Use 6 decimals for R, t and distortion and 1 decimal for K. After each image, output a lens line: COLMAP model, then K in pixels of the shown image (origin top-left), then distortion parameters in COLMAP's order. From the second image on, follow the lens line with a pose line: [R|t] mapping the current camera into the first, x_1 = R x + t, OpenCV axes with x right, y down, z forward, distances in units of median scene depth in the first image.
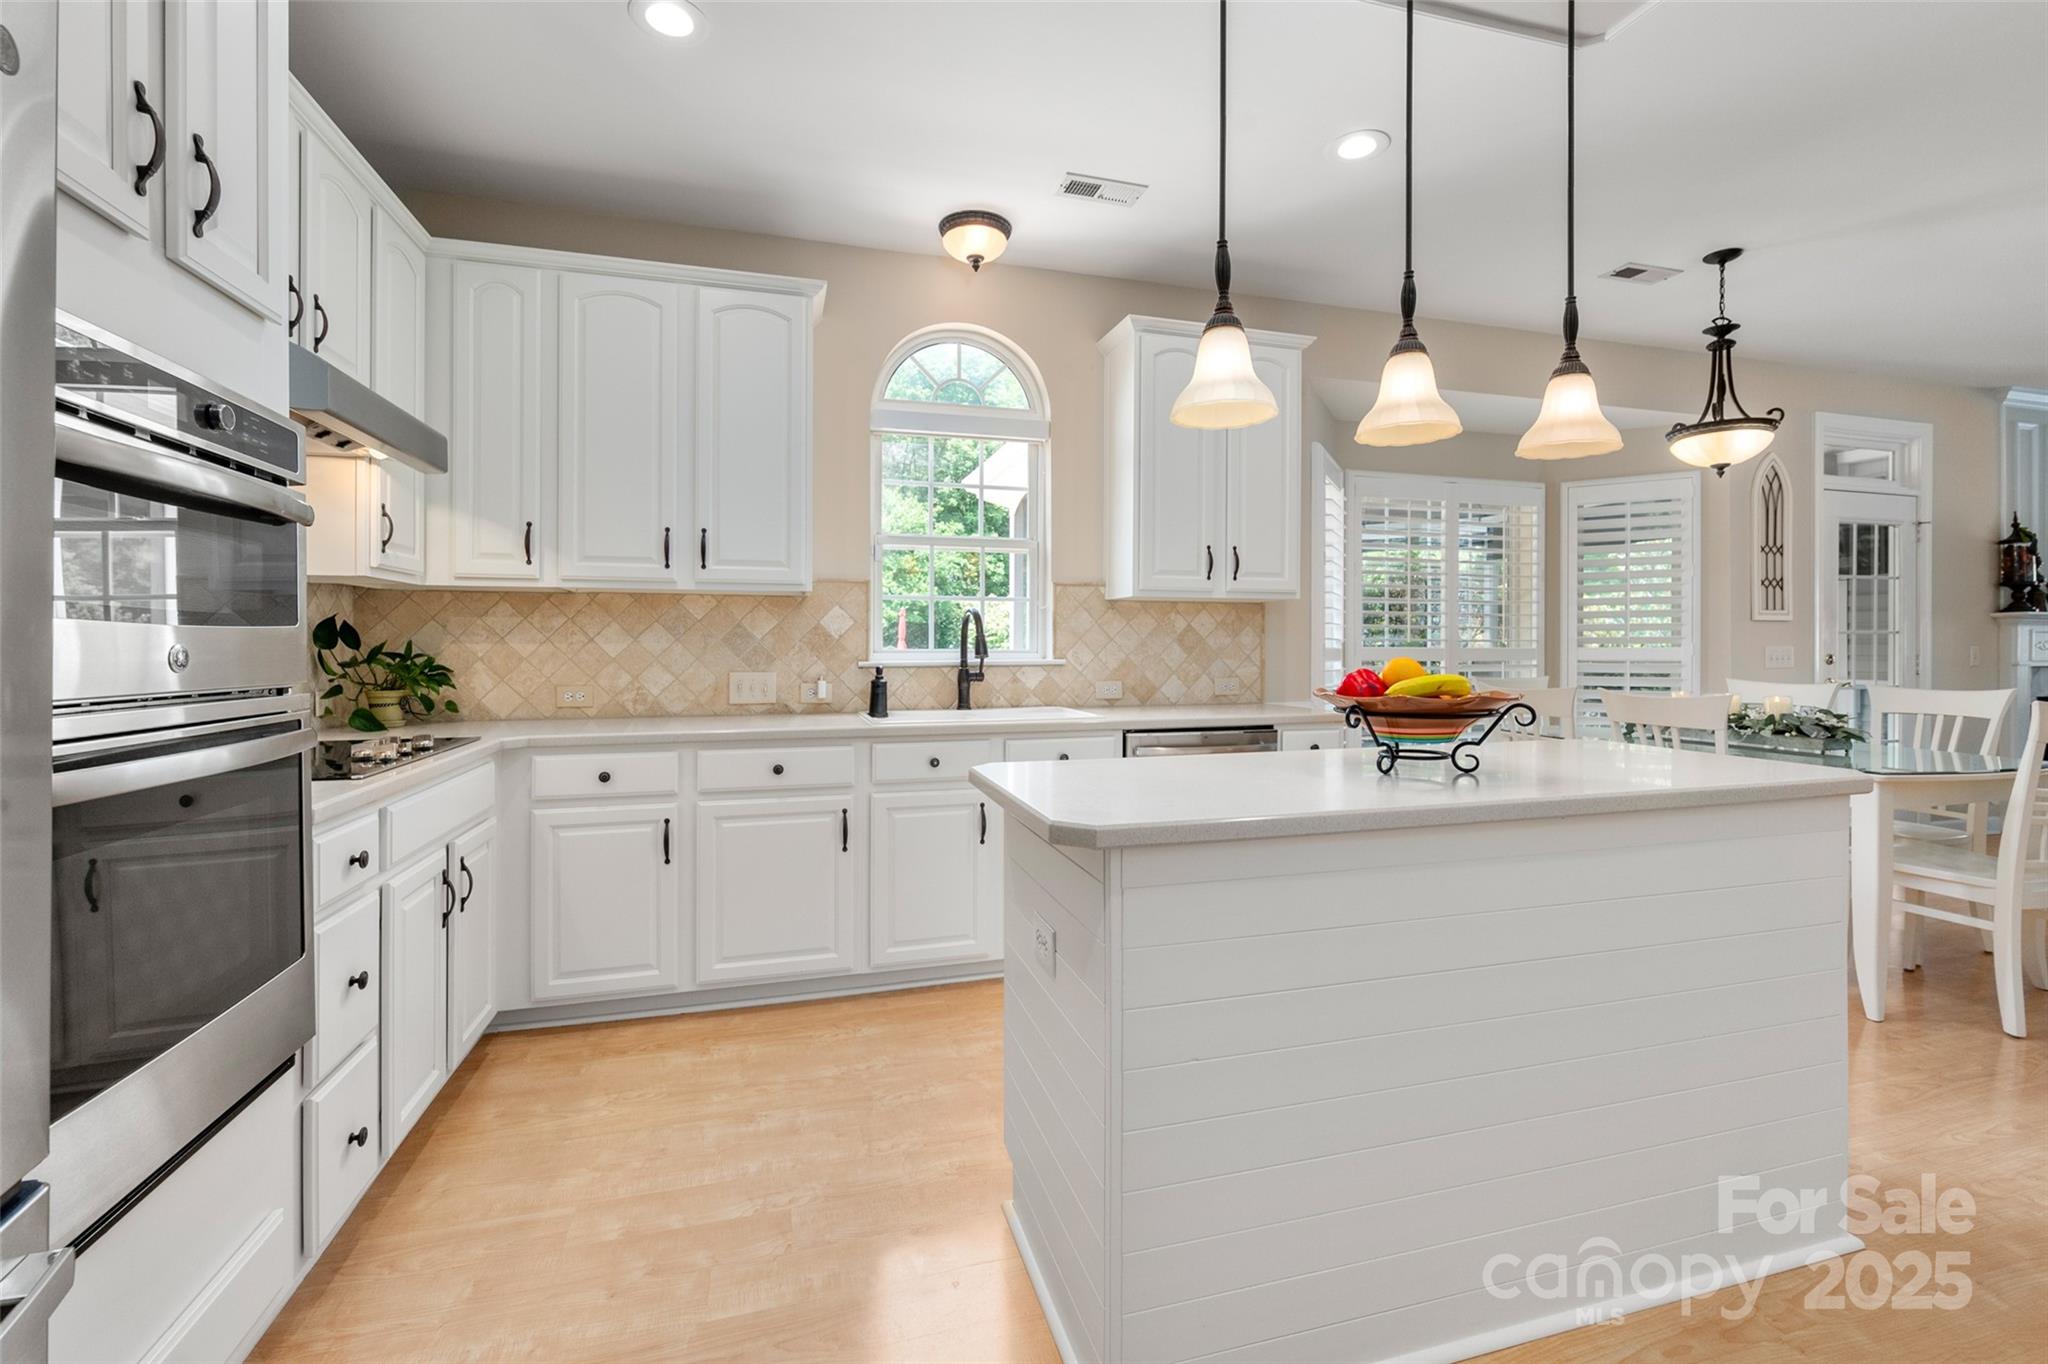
lens RADIAL K [[868.2, 0, 1000.1], [0, 868.2, 646.6], [0, 0, 1]] dist [0.000764, -0.000081]
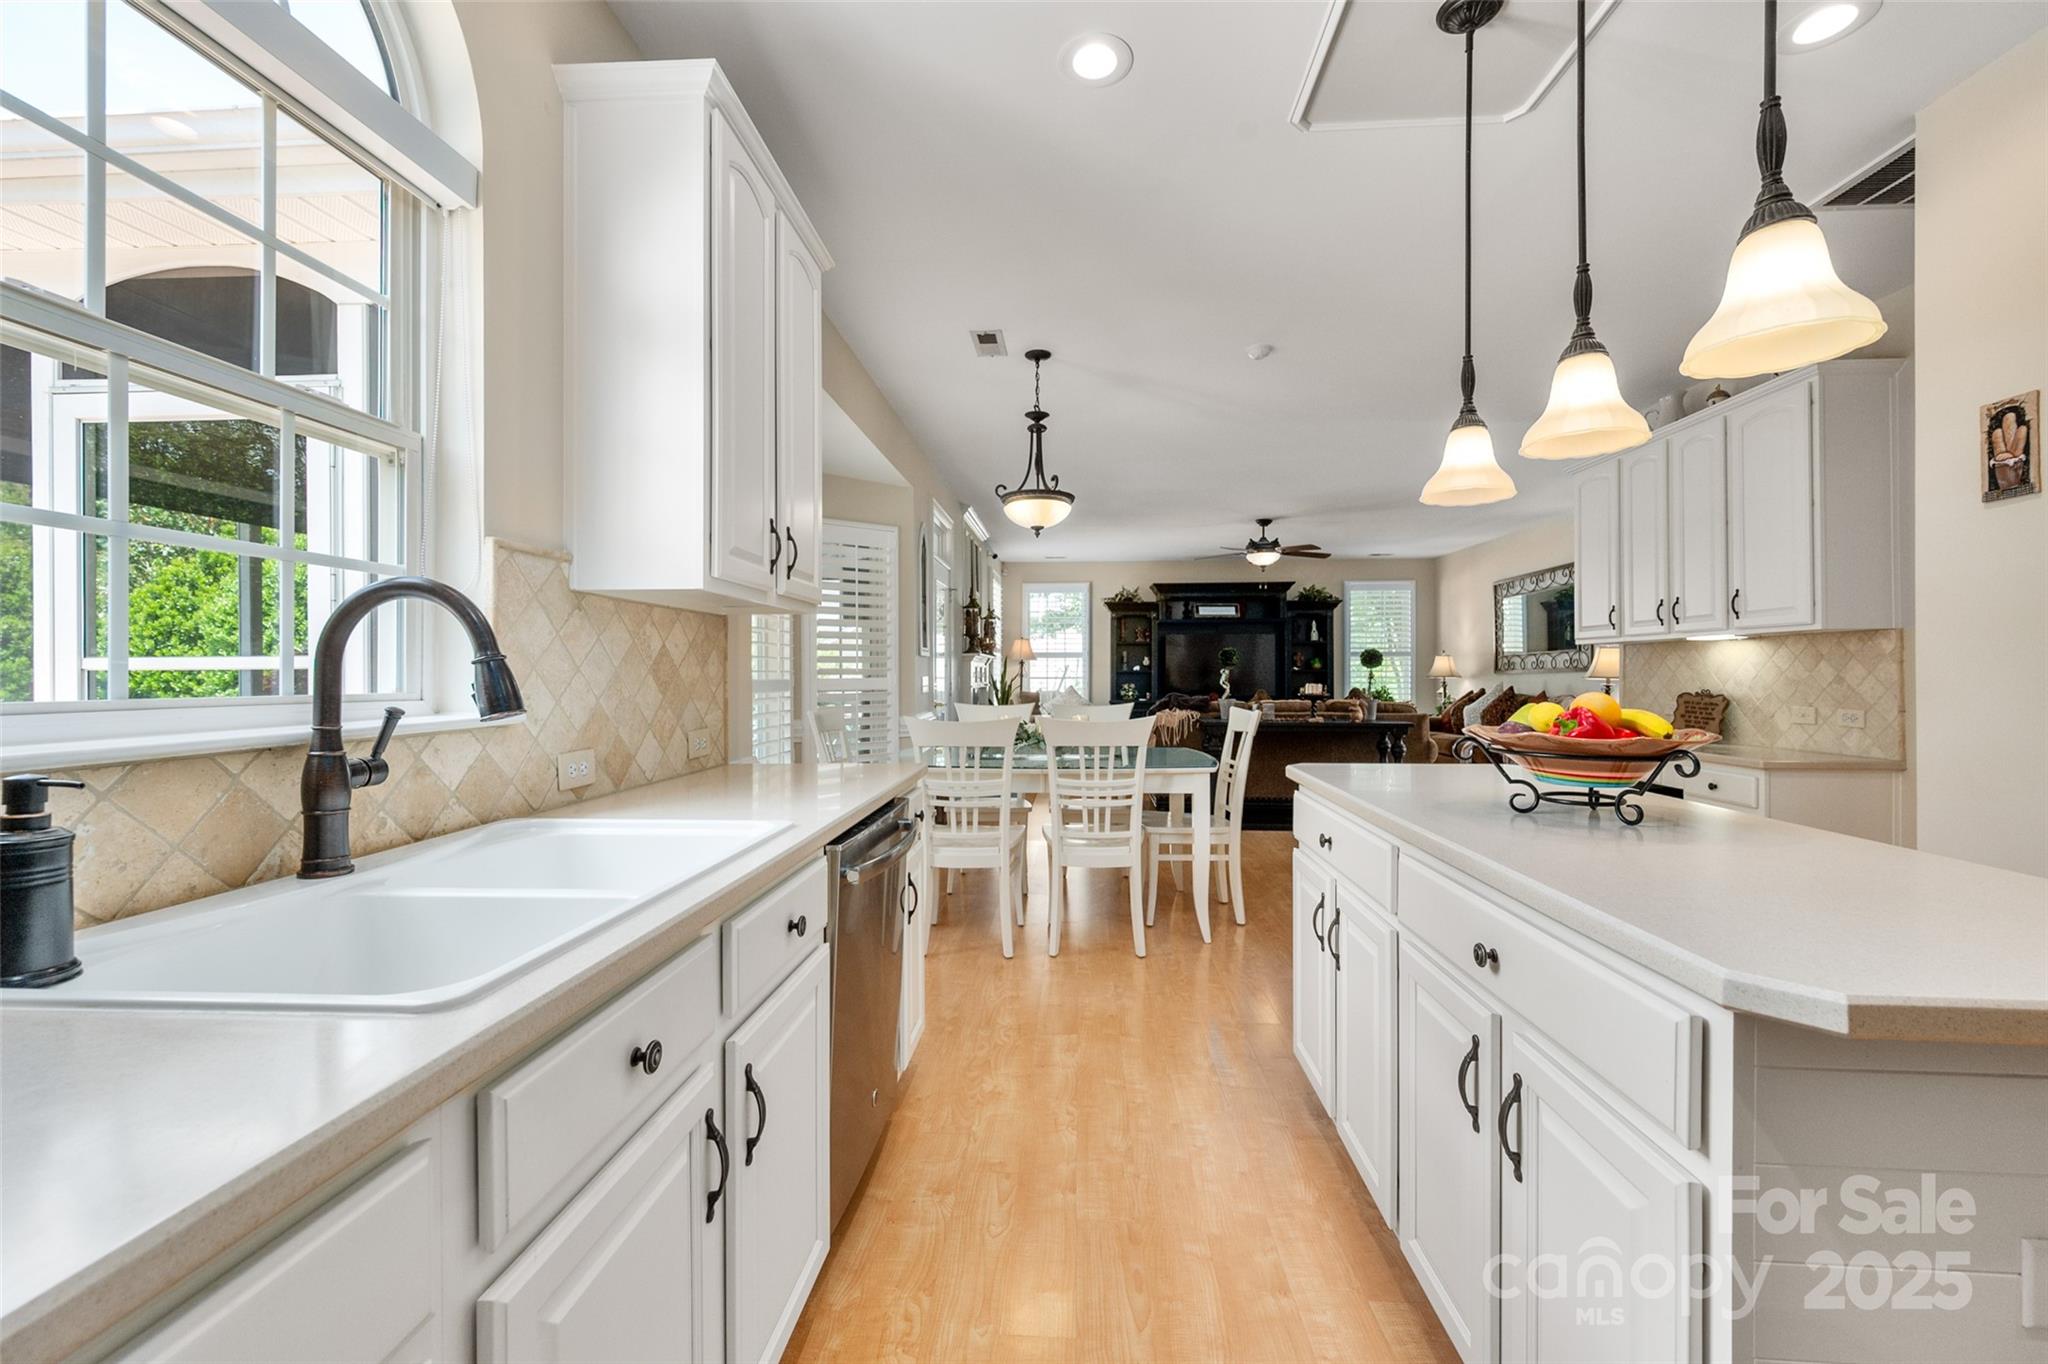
lens RADIAL K [[819.8, 0, 1020.4], [0, 819.8, 674.6], [0, 0, 1]] dist [-0.000758, 0.000008]
pose [[0.336293, -0.002040, 0.941755, -0.228592], [0.002694, 0.999996, 0.001204, -0.004680], [-0.941754, 0.002133, 0.336297, 0.577472]]
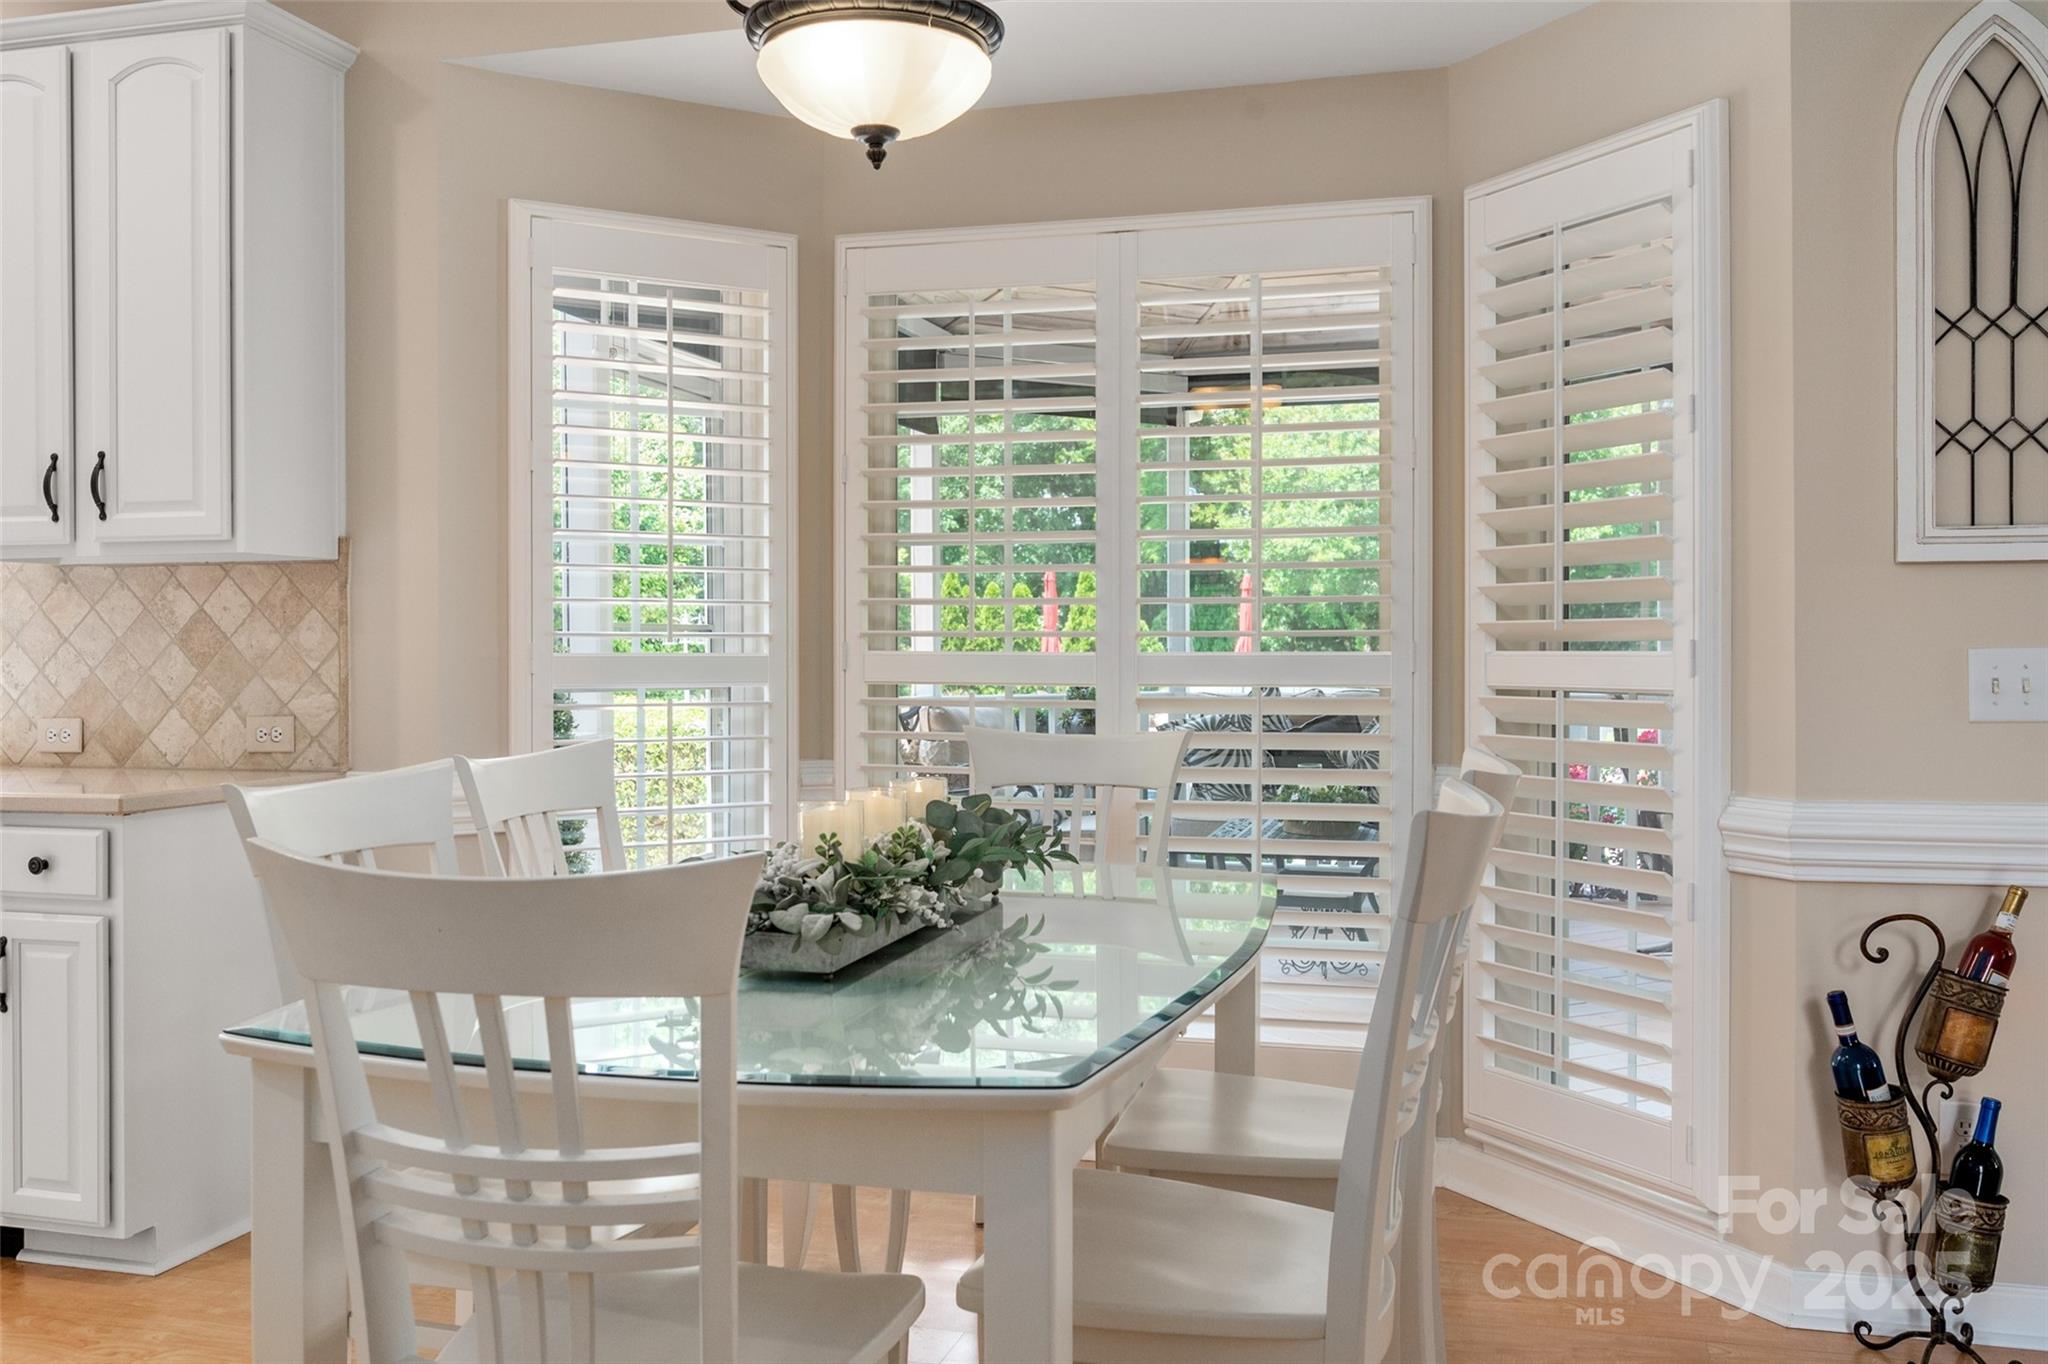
lens RADIAL K [[1663.6, 0, 1026.3], [0, 1663.6, 672.2], [0, 0, 1]] dist [-0.003479, -0.001888]
pose [[0.859290, 0.006427, -0.511449, 1.108547], [0.004025, 0.999805, 0.019325, -0.005384], [0.511473, -0.018664, 0.859097, 0.419391]]
